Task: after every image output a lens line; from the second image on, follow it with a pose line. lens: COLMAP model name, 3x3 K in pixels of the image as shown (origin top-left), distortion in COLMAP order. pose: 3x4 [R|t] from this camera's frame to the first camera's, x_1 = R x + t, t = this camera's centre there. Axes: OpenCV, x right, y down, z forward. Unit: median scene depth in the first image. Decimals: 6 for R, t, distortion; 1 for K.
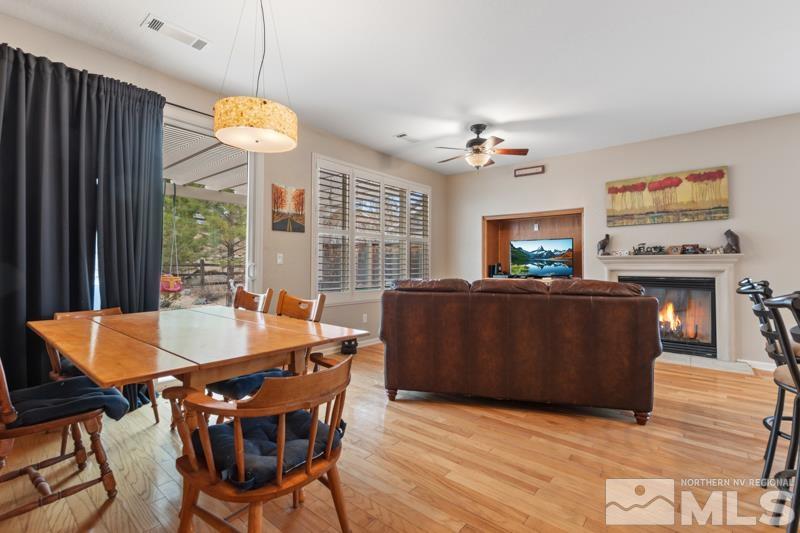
lens RADIAL K [[359.6, 0, 397.5], [0, 359.6, 261.0], [0, 0, 1]] dist [0.000292, -0.000459]
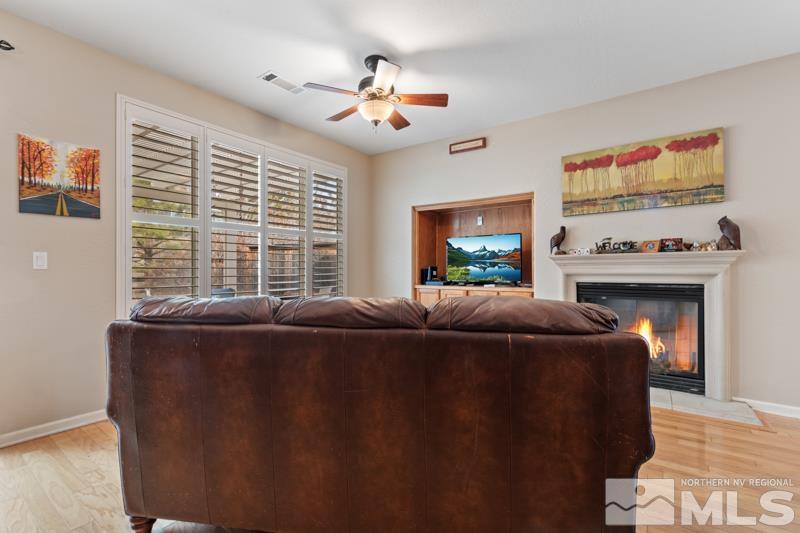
lens RADIAL K [[353.0, 0, 401.9], [0, 353.0, 273.9], [0, 0, 1]] dist [-0.000678, -0.000152]
pose [[0.996867, -0.007427, 0.078747, 0.212291], [0.005592, 0.999708, 0.023504, 0.005623], [-0.078898, -0.022990, 0.996618, 0.326004]]
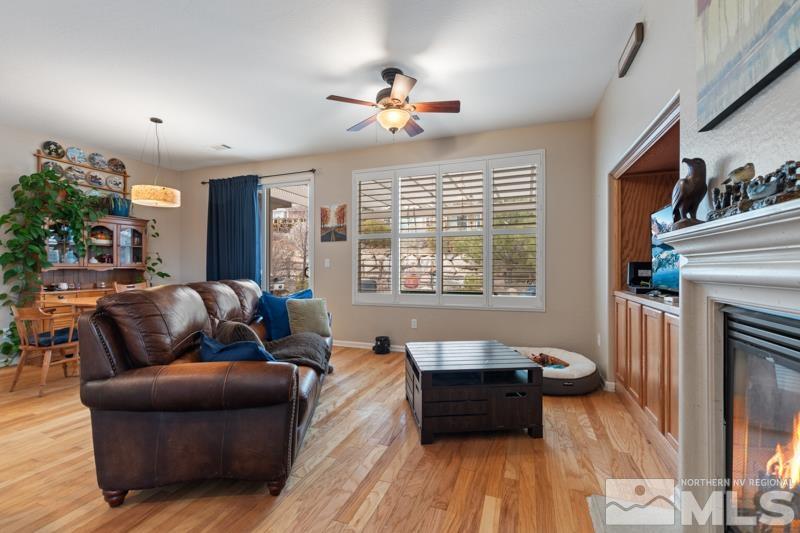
lens RADIAL K [[347.4, 0, 403.4], [0, 347.4, 267.5], [0, 0, 1]] dist [-0.001363, -0.000157]
pose [[0.357903, -0.012064, -0.933681, 0.851223], [0.023238, 0.999722, -0.004009, 0.018545], [0.933469, -0.020262, 0.358084, 0.735150]]
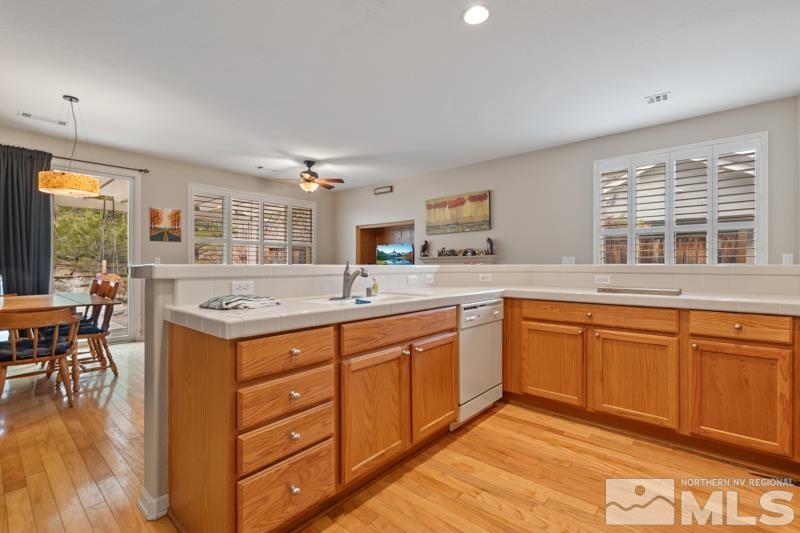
lens RADIAL K [[351.8, 0, 400.0], [0, 351.8, 266.5], [0, 0, 1]] dist [-0.003359, -0.000772]
pose [[0.999947, -0.006477, -0.007964, 0.554318], [0.006610, 0.999838, 0.016769, -0.002871], [0.007854, -0.016821, 0.999828, -0.304587]]
